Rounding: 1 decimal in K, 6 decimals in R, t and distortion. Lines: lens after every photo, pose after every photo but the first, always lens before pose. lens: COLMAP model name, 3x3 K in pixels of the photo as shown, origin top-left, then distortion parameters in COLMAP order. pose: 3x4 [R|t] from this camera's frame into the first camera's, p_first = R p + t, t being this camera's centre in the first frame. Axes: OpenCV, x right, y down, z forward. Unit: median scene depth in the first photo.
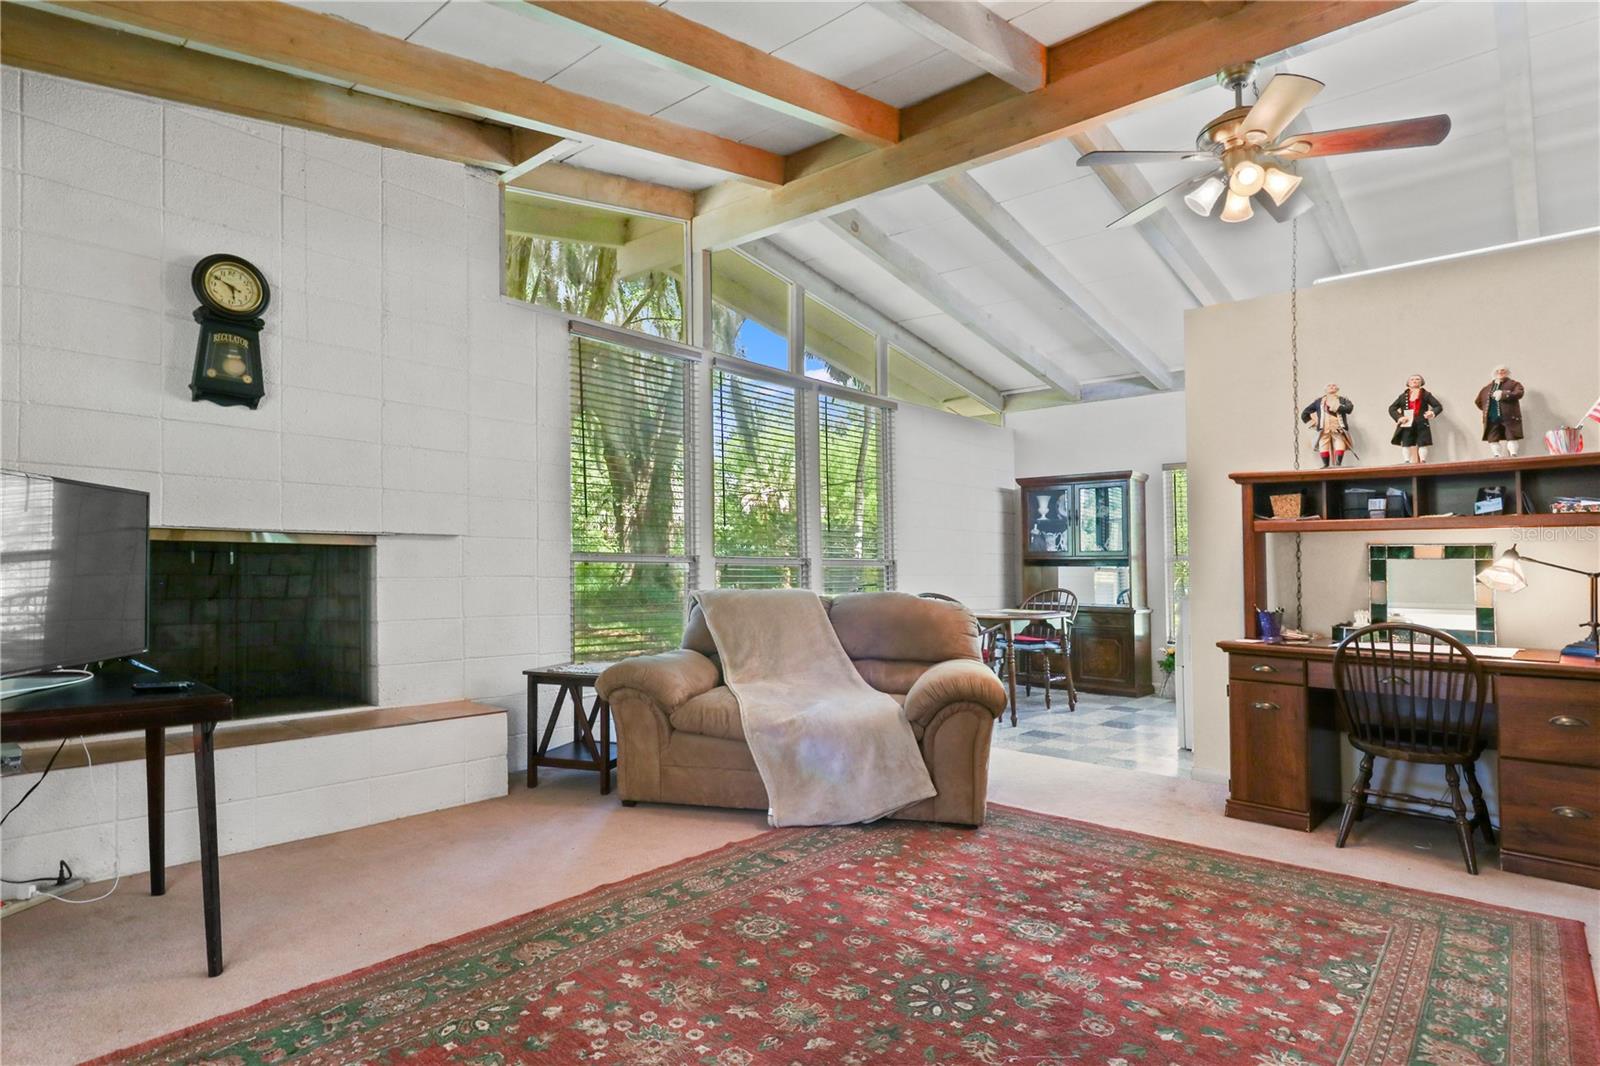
lens RADIAL K [[834.8, 0, 800.5], [0, 834.8, 534.5], [0, 0, 1]] dist [0.005633, -0.000132]
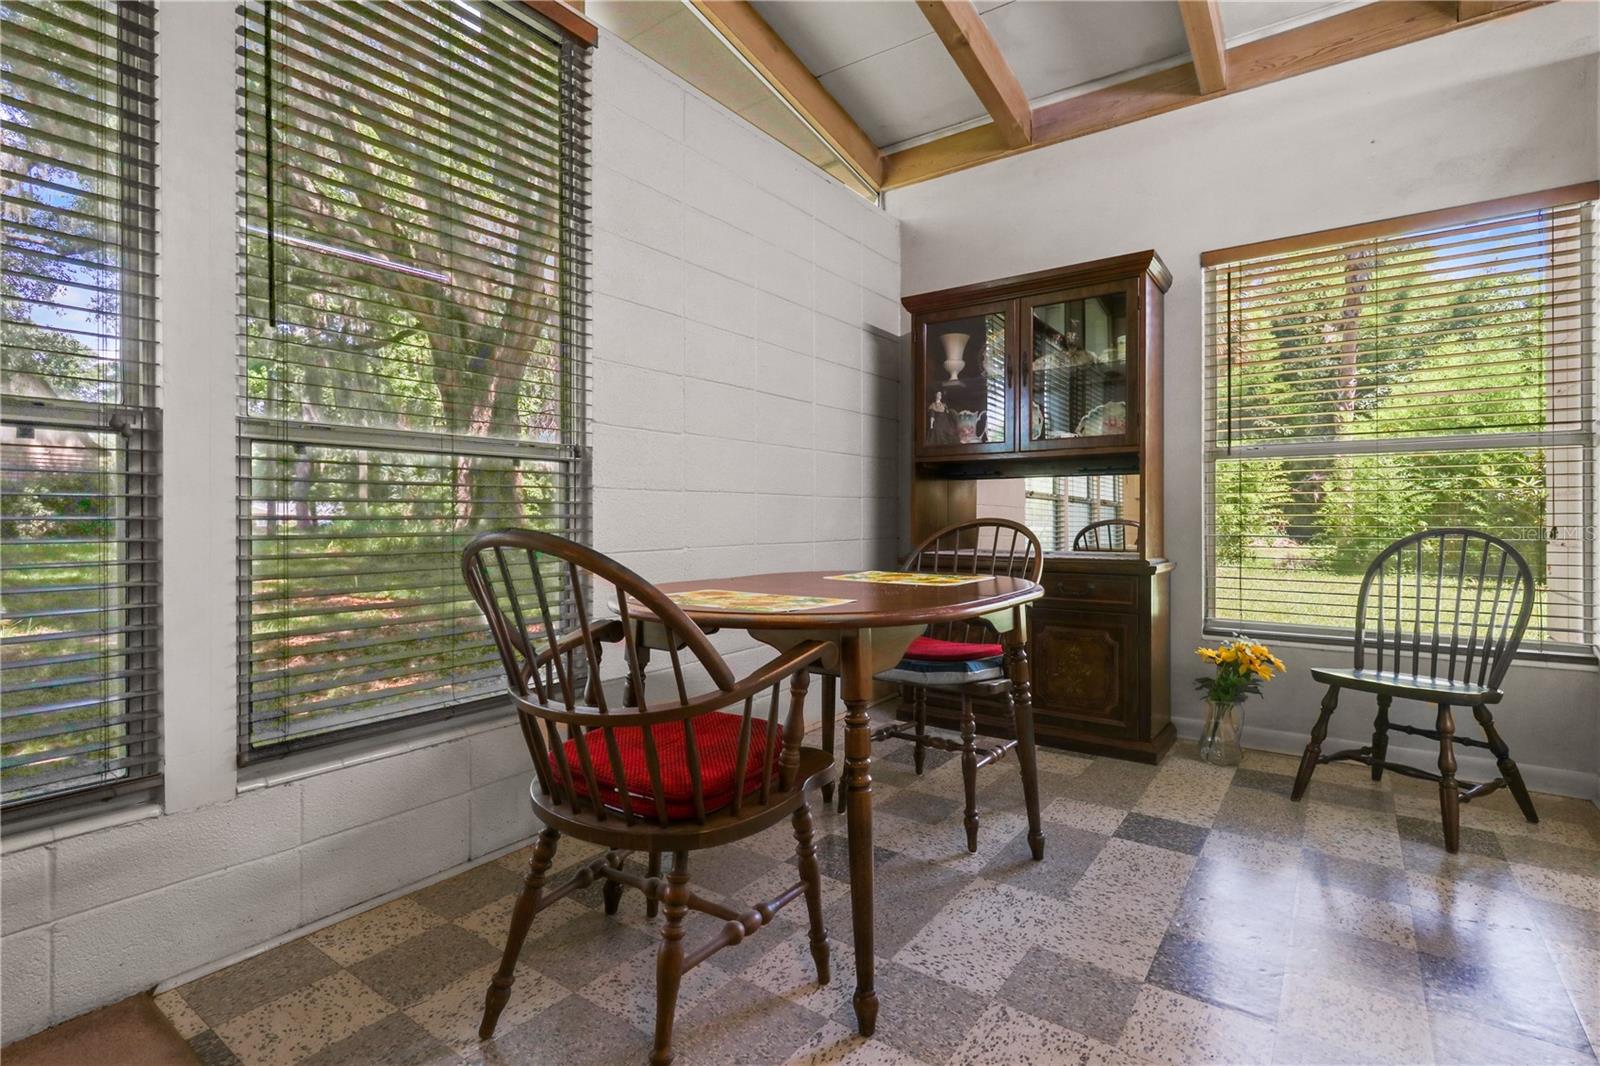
lens RADIAL K [[765.2, 0, 812.6], [0, 765.2, 527.5], [0, 0, 1]] dist [0.001792, -0.000283]
pose [[0.992349, -0.003731, 0.123405, 0.357641], [-0.003333, 0.998369, 0.056986, 0.098628], [-0.123416, -0.056962, 0.990719, 1.313127]]
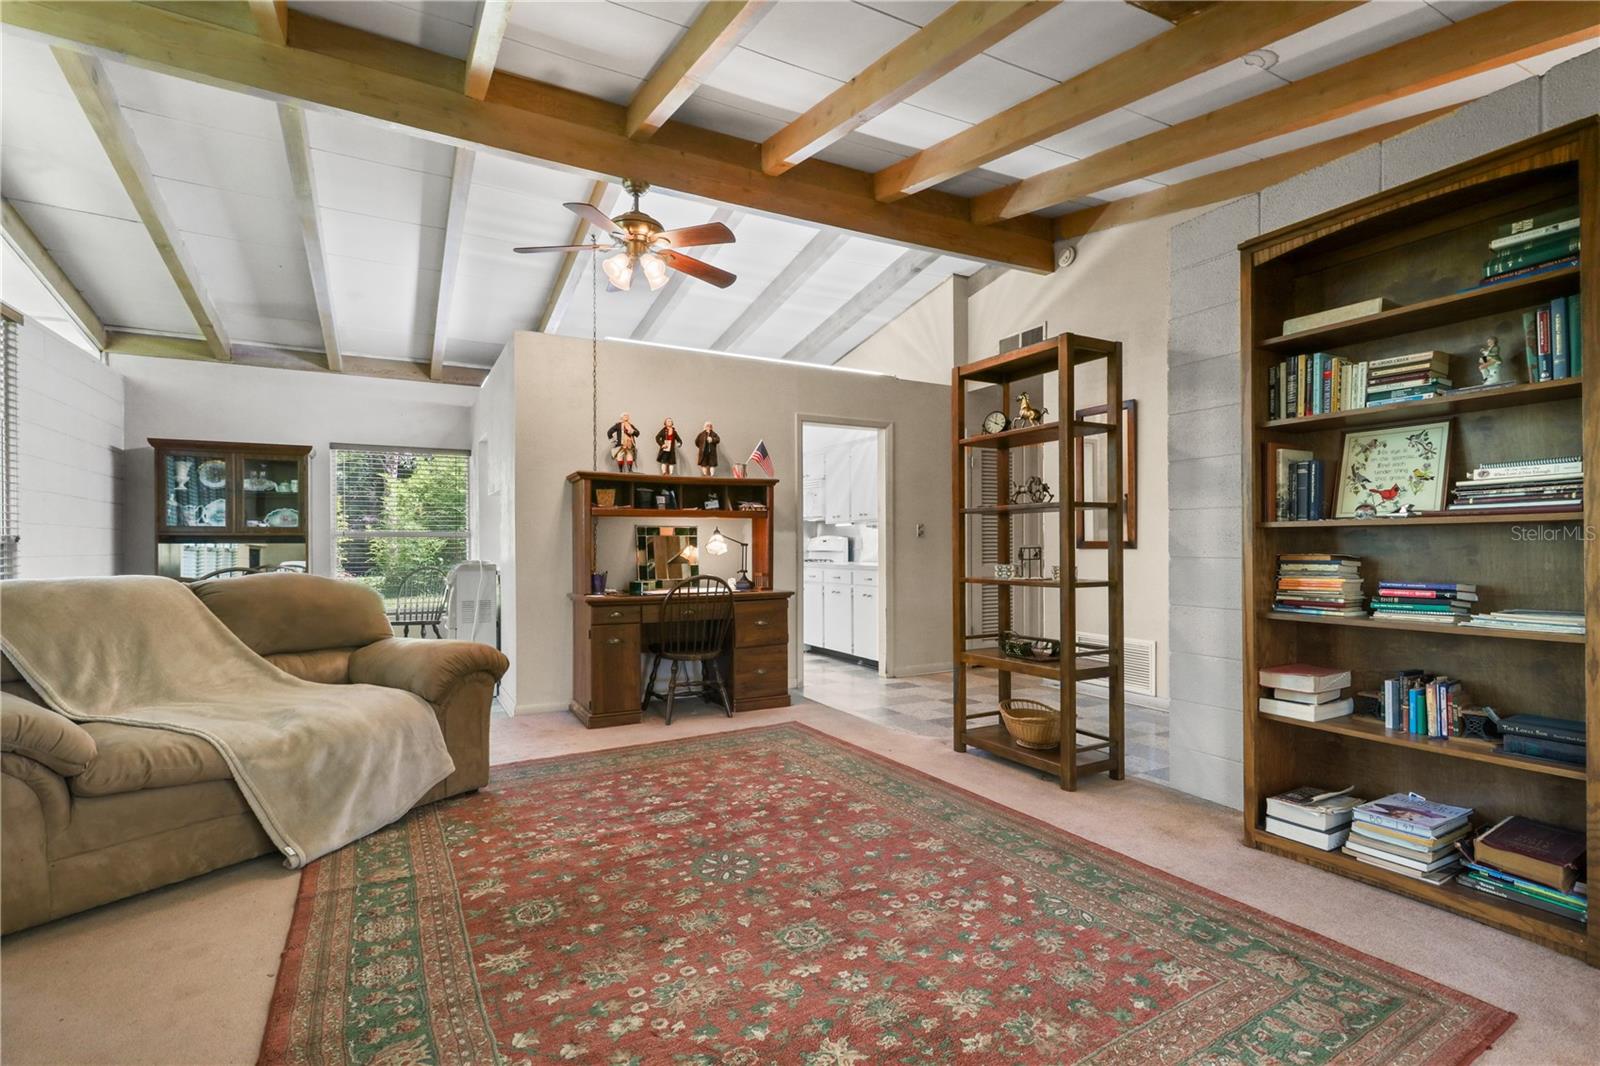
lens RADIAL K [[765.2, 0, 811.0], [0, 765.2, 518.8], [0, 0, 1]] dist [0.001792, -0.000283]
pose [[0.321042, 0.024070, 0.946759, -0.585527], [-0.030274, 0.999427, -0.015143, 0.011623], [-0.946581, -0.023800, 0.321587, 0.308059]]
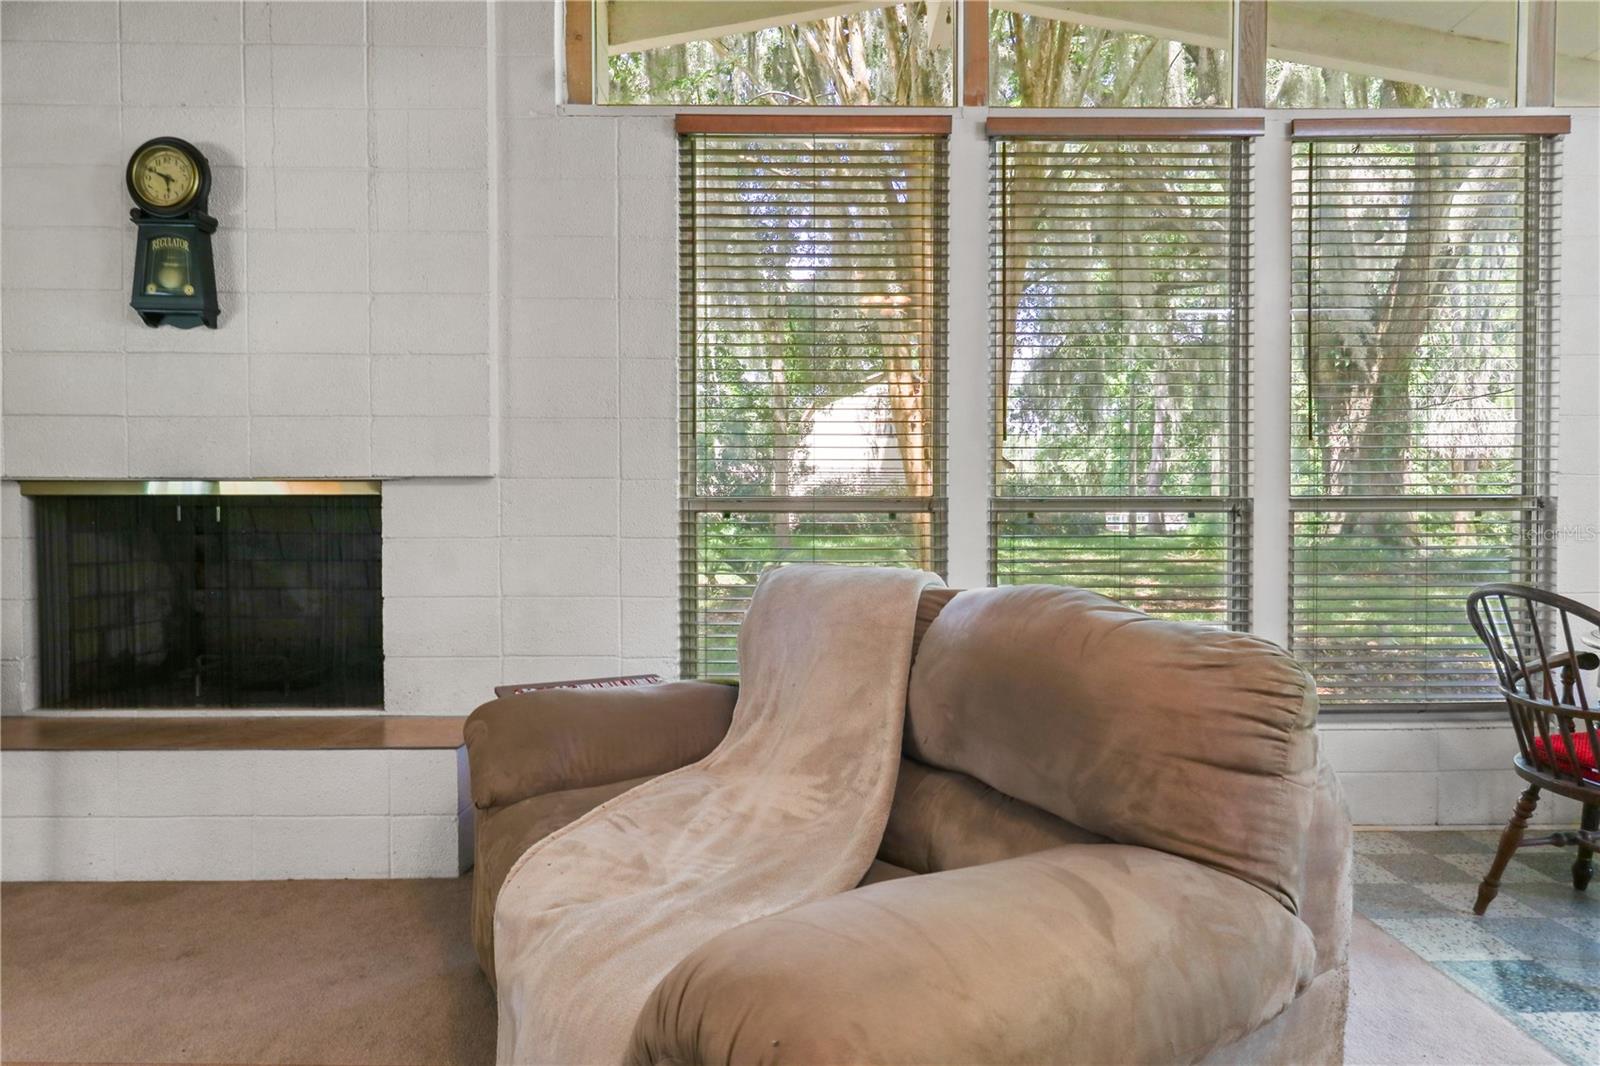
lens RADIAL K [[879.7, 0, 832.1], [0, 879.7, 542.7], [0, 0, 1]] dist [0.007901, 0.000149]
pose [[0.688668, 0.009426, -0.725016, 0.389623], [0.039894, 0.997908, 0.050868, 0.037319], [0.723979, -0.063955, 0.686851, 0.879485]]
